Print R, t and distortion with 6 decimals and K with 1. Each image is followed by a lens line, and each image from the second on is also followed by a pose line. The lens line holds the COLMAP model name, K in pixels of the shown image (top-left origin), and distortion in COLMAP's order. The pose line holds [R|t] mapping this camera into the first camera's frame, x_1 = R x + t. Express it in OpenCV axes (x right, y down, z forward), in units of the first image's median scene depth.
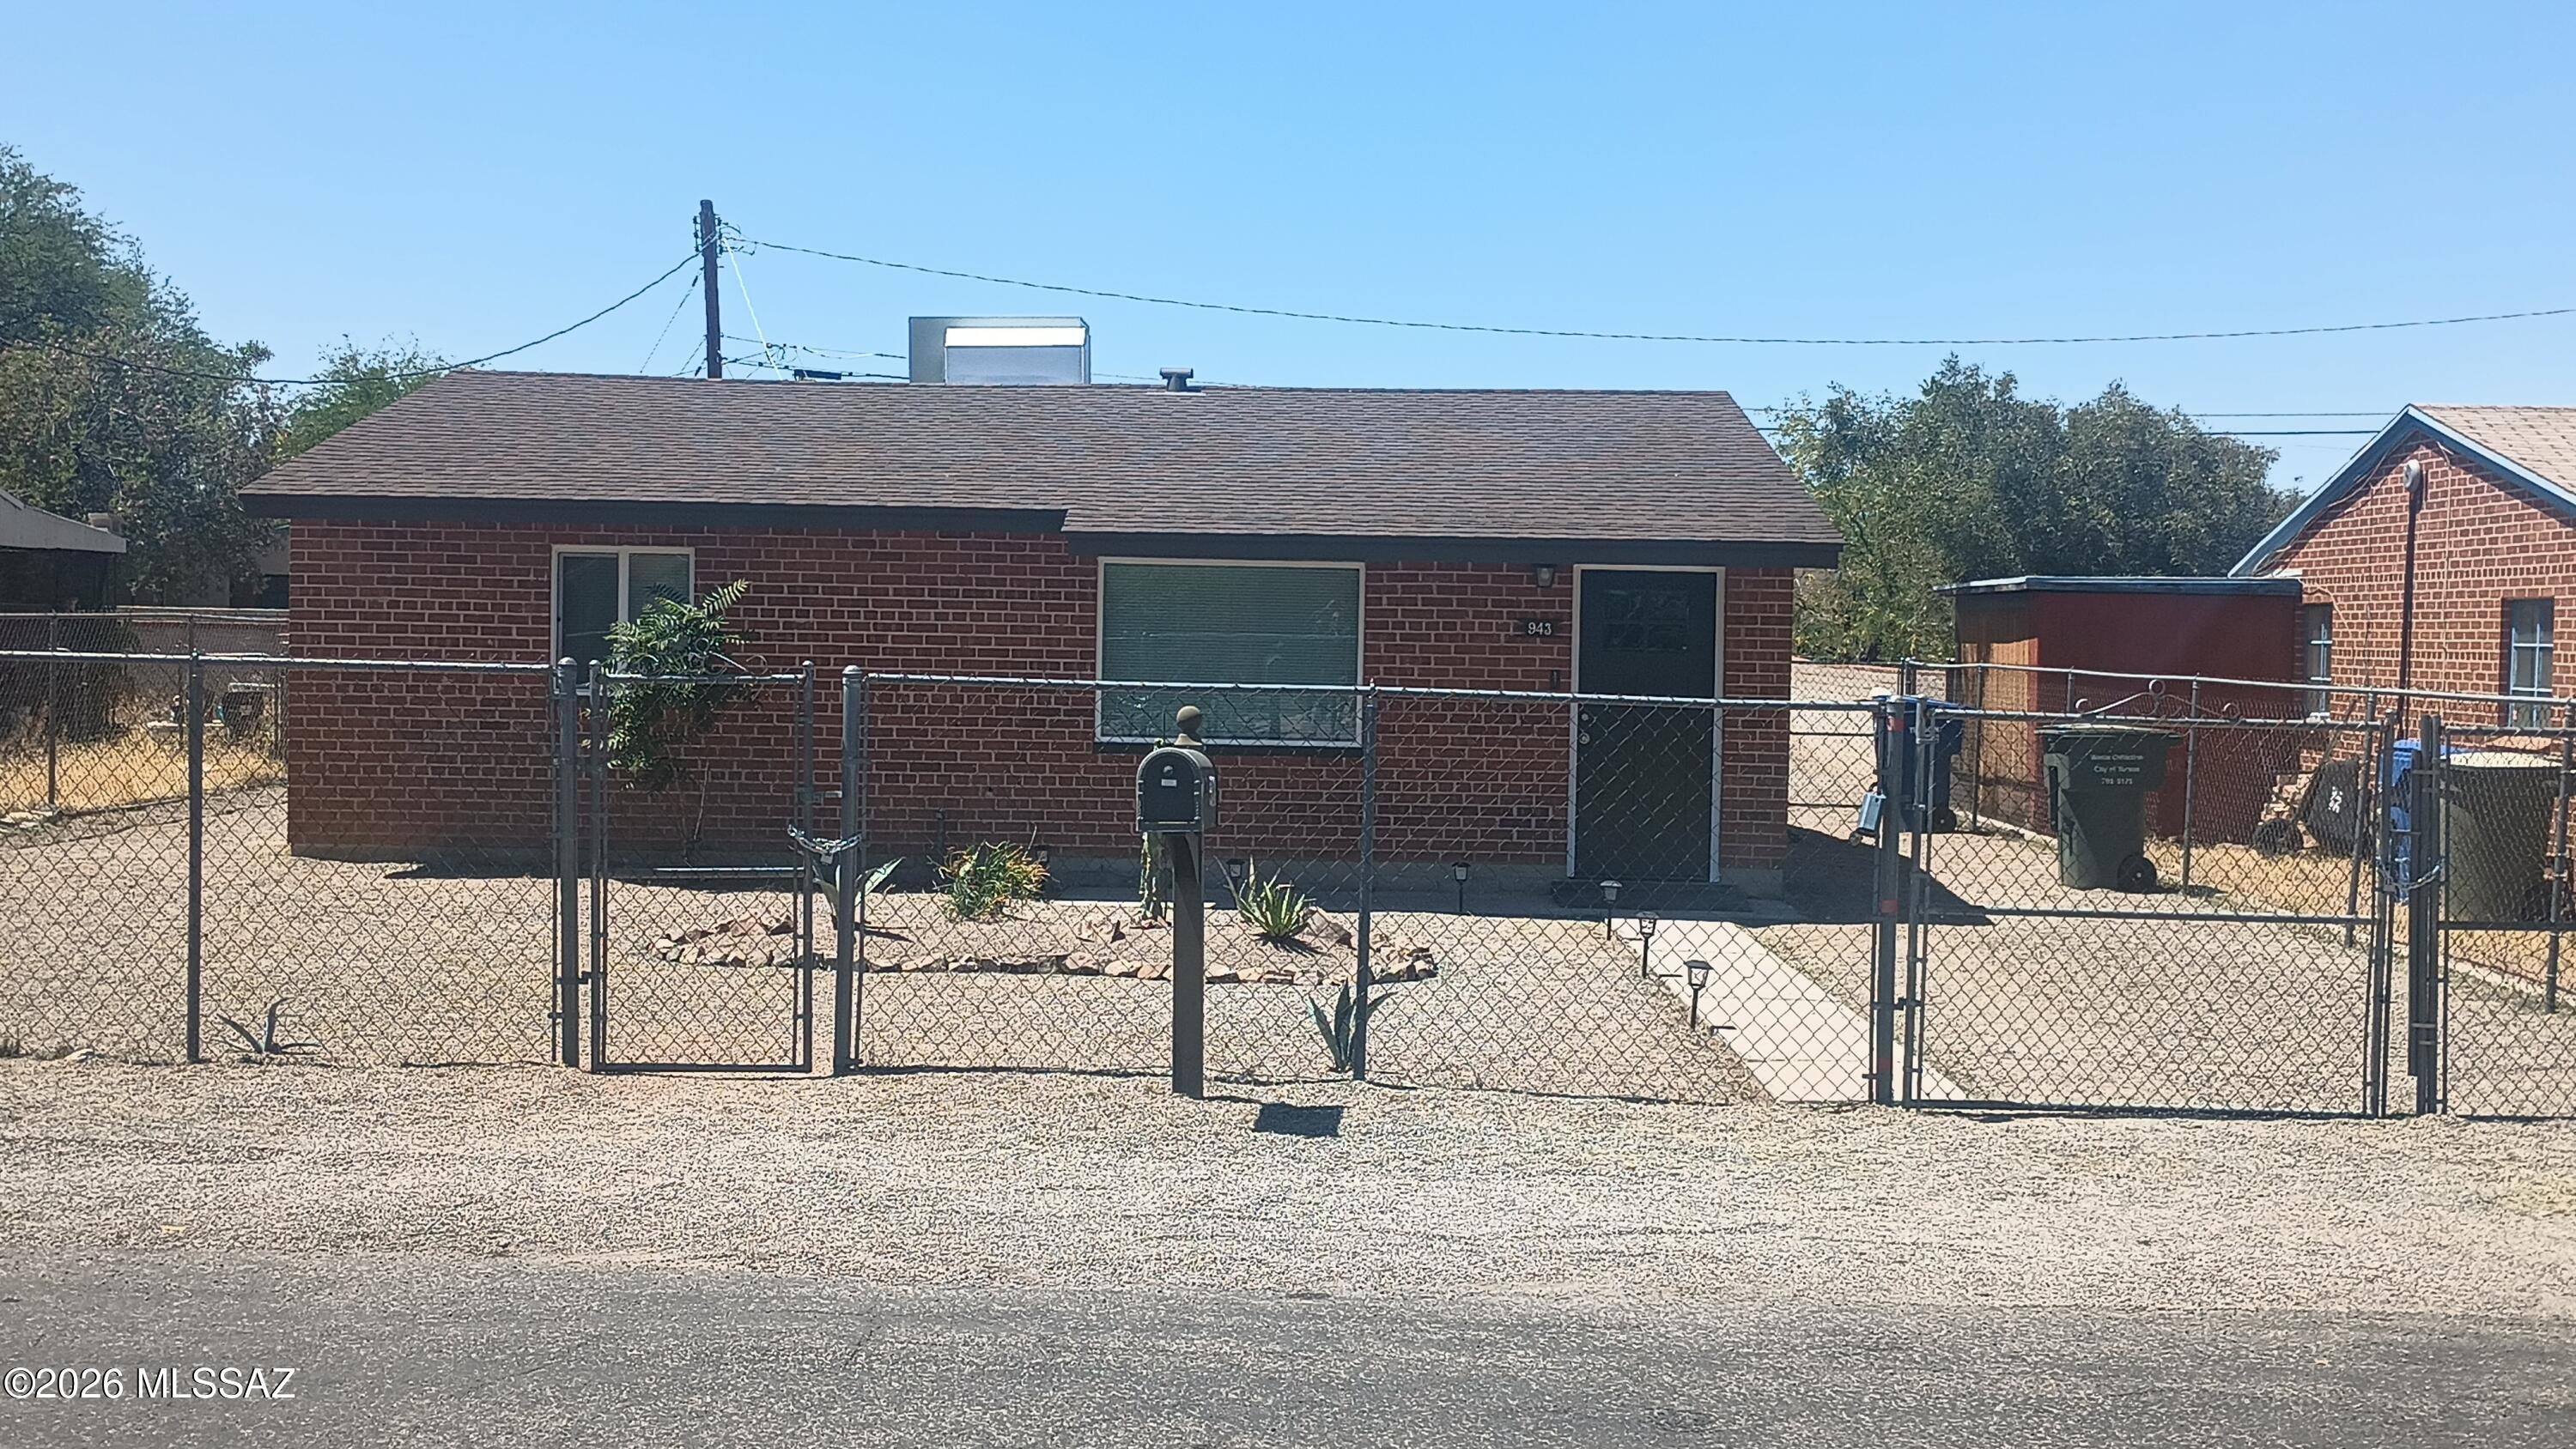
lens RADIAL K [[3019.8, 0, 1297.1], [0, 3019.8, 654.6], [0, 0, 1]] dist [0.062758, -0.041209]
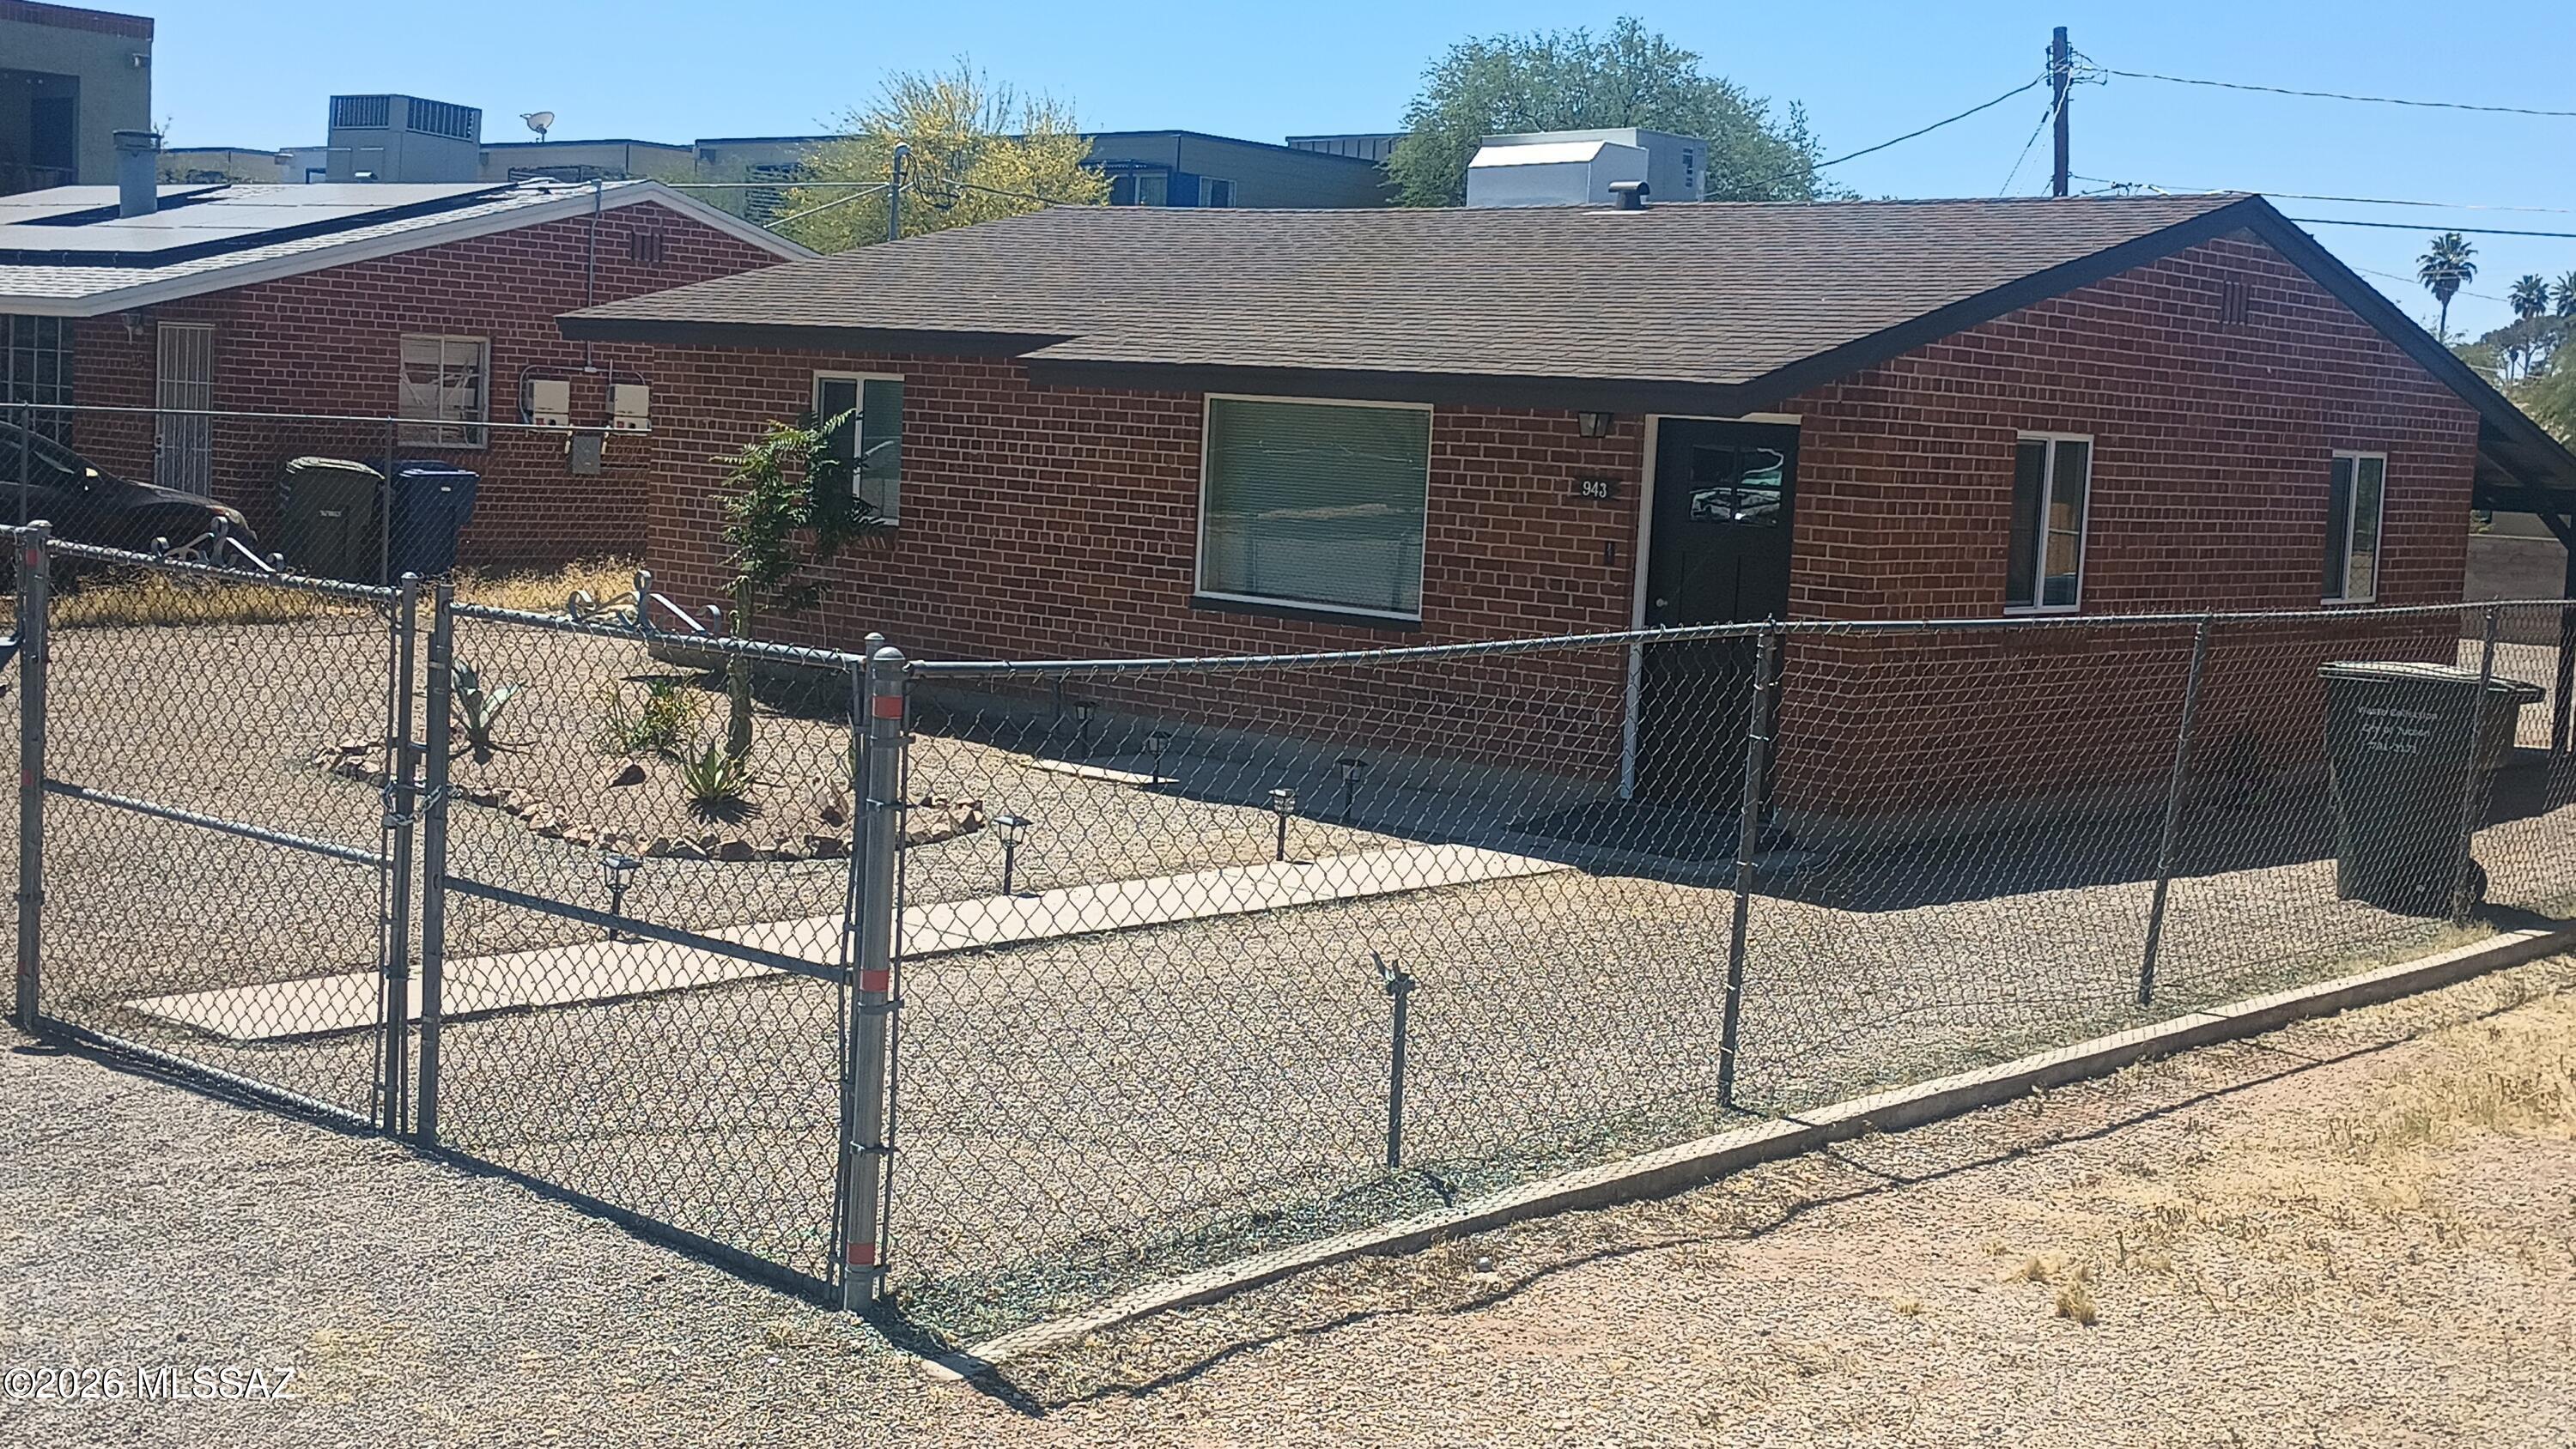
lens RADIAL K [[3019.8, 0, 1297.1], [0, 3019.8, 654.6], [0, 0, 1]] dist [0.062758, -0.041209]
pose [[0.754099, 0.073604, -0.652624, 0.548633], [-0.046514, 0.997190, 0.058718, -0.008202], [0.655112, -0.013923, 0.755404, 0.336686]]
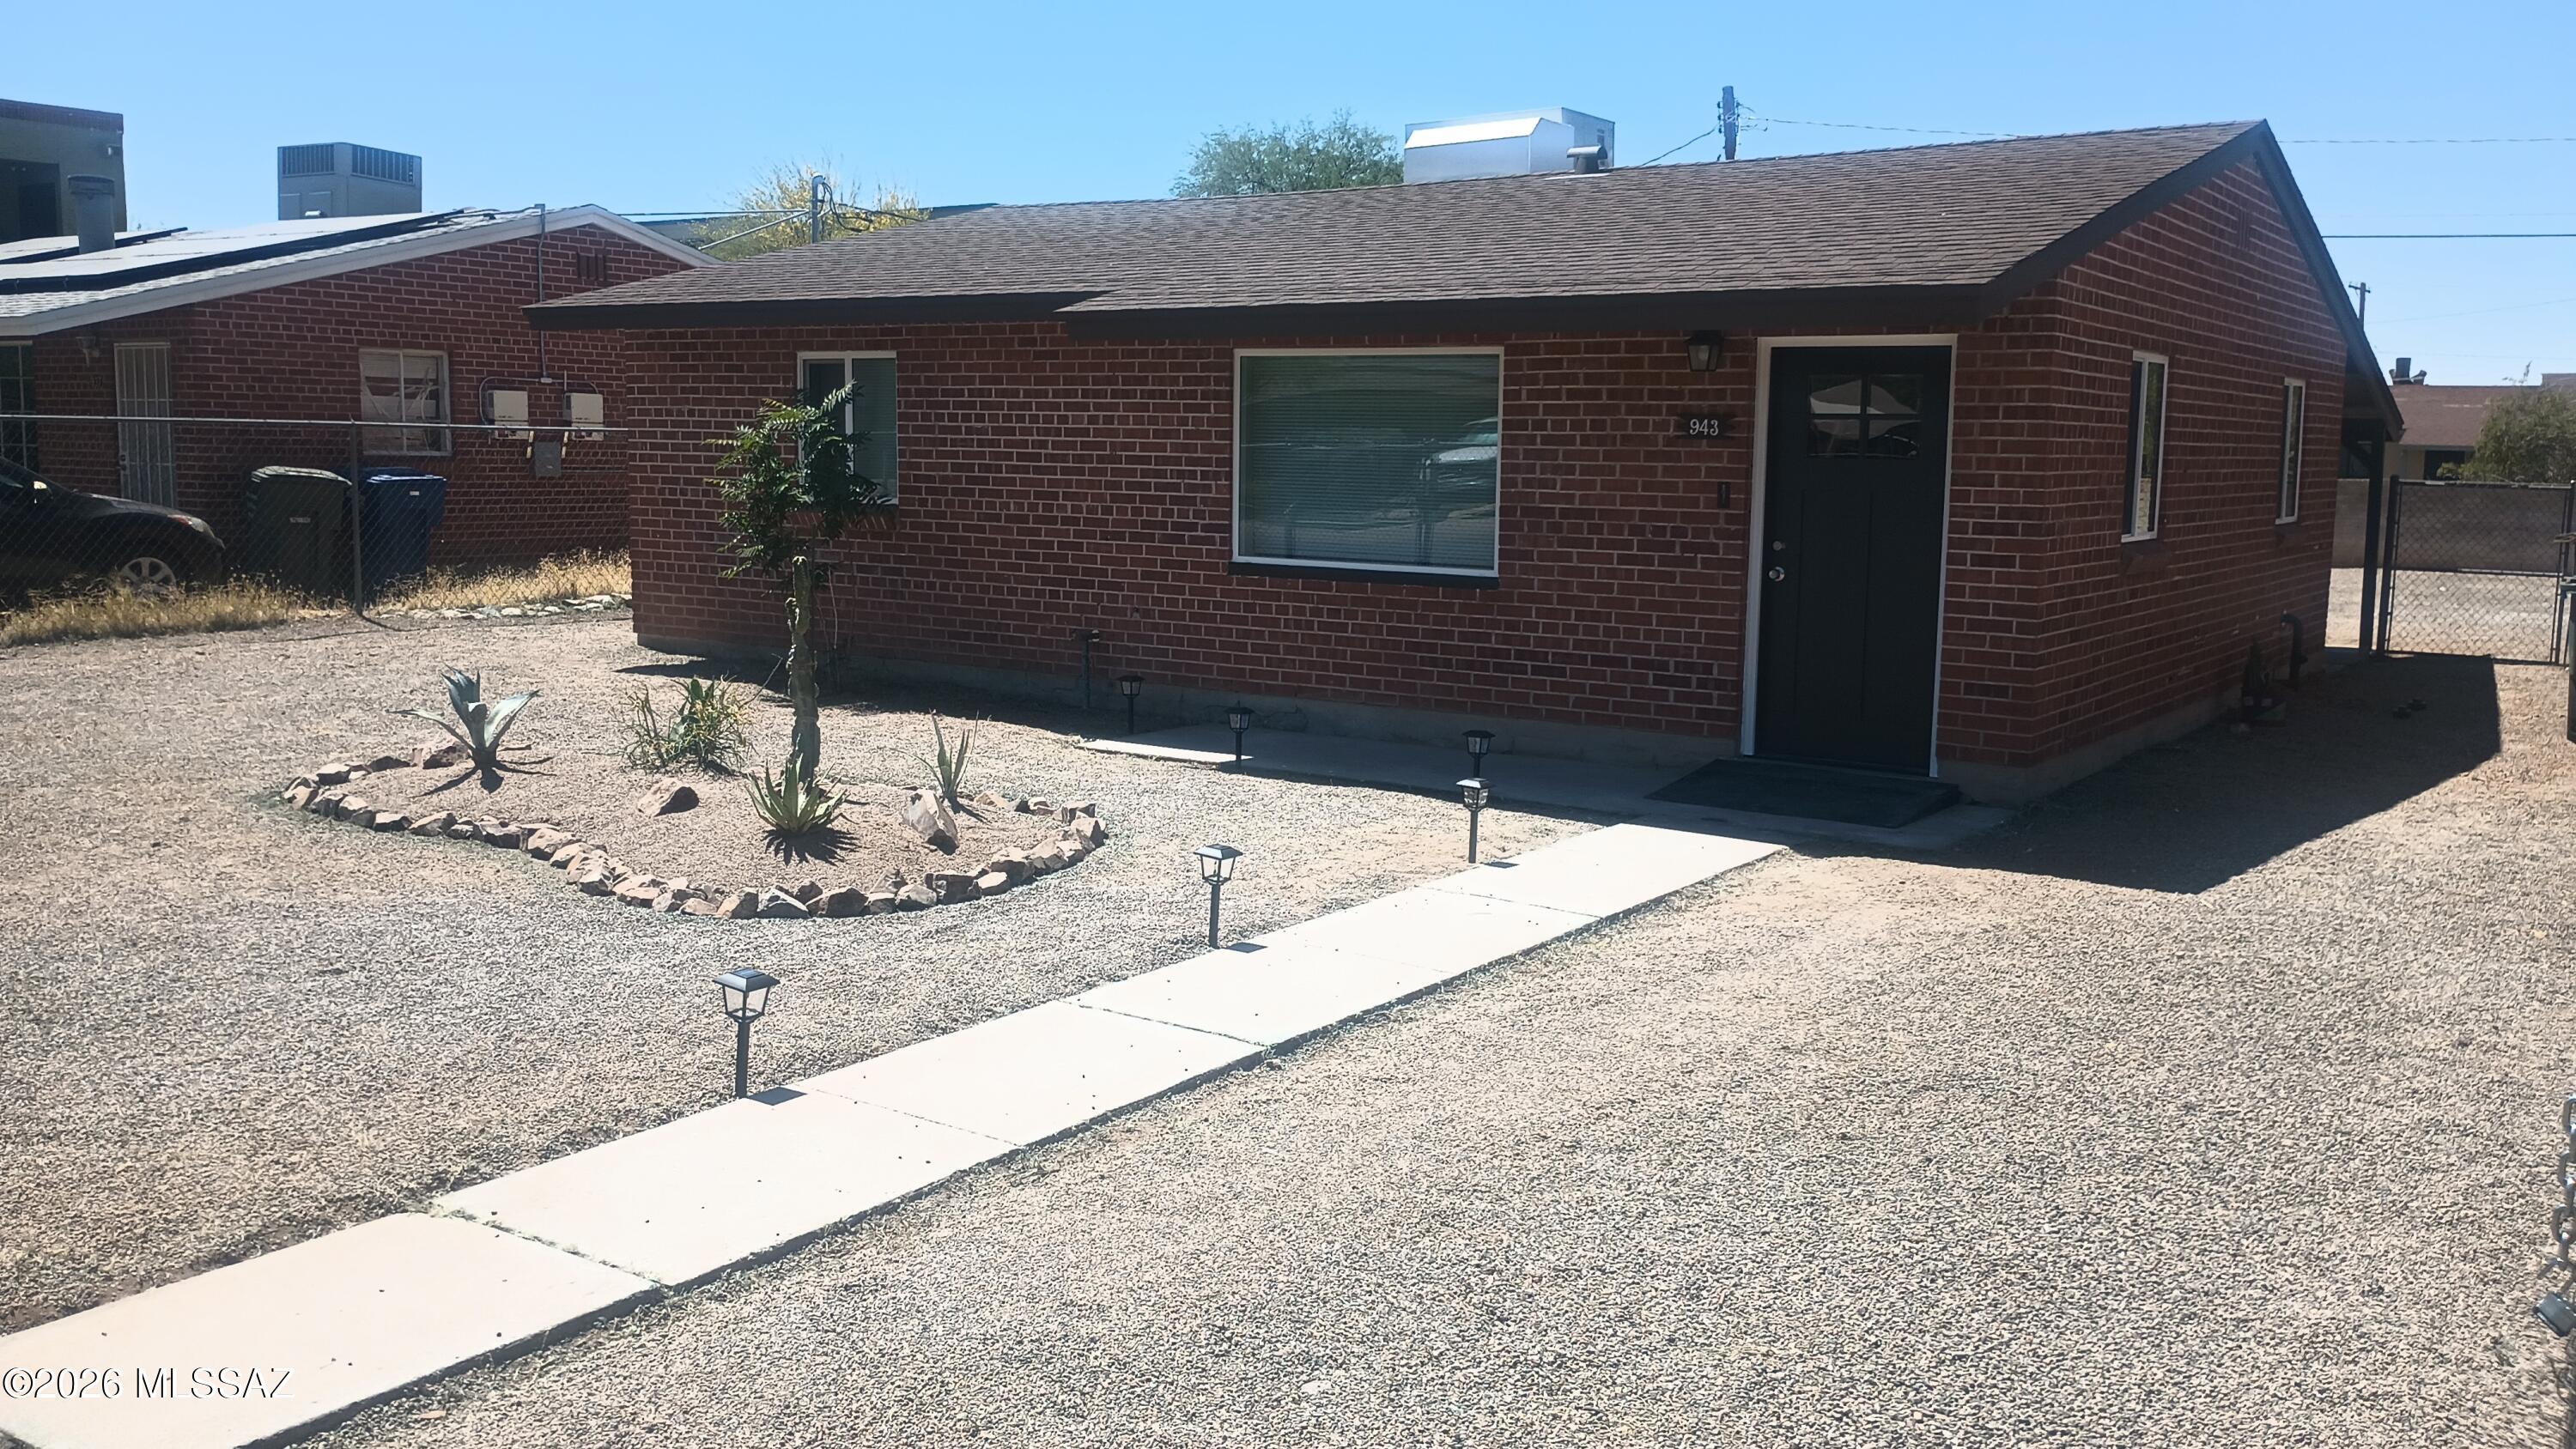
lens RADIAL K [[2059.6, 0, 1309.8], [0, 2059.6, 712.8], [0, 0, 1]] dist [0.037289, -0.002949]
pose [[0.837100, 0.066796, -0.542957, 0.282455], [-0.008915, 0.994051, 0.108546, 0.007248], [0.546978, -0.086023, 0.832716, 0.507454]]
